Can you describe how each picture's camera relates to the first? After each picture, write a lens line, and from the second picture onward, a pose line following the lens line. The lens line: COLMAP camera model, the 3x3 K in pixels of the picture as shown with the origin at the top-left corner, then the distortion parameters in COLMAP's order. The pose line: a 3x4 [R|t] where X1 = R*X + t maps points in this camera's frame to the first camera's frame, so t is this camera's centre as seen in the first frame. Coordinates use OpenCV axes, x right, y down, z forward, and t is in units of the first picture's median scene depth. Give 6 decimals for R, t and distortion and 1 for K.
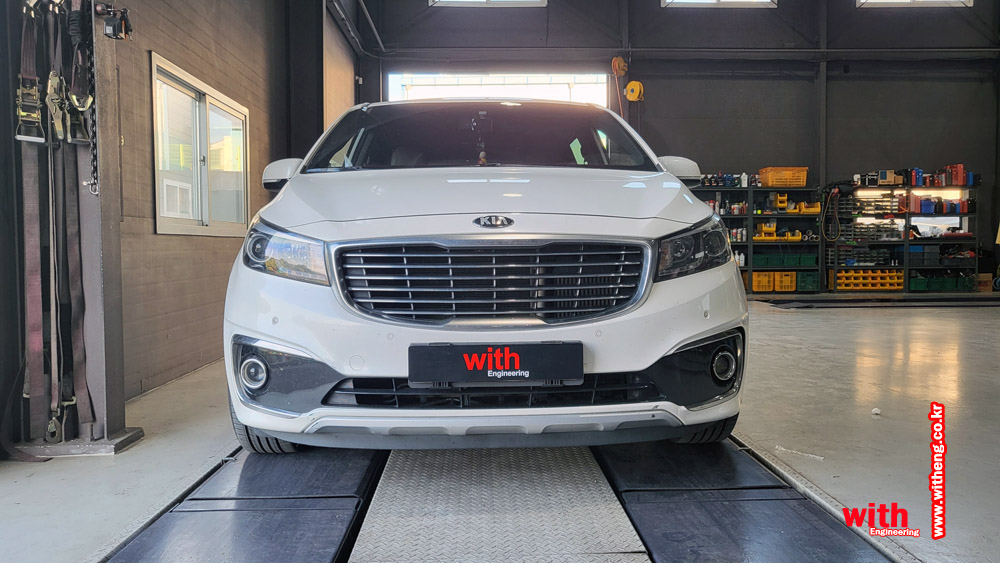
lens RADIAL K [[776.1, 0, 499.9], [0, 776.1, 286.8], [0, 0, 1]] dist [-0.002664, 0.010851]
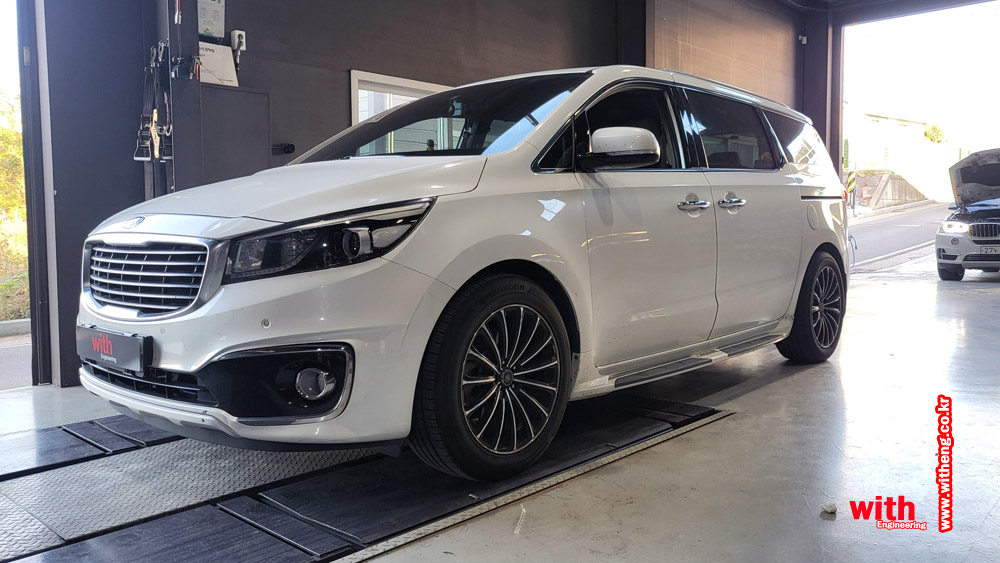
lens RADIAL K [[776.1, 0, 500.1], [0, 776.1, 272.0], [0, 0, 1]] dist [-0.002664, 0.010851]
pose [[0.715398, 0.047825, -0.697079, 1.100096], [-0.035351, 0.998854, 0.032250, -0.063132], [0.697823, 0.001571, 0.716269, 0.542693]]
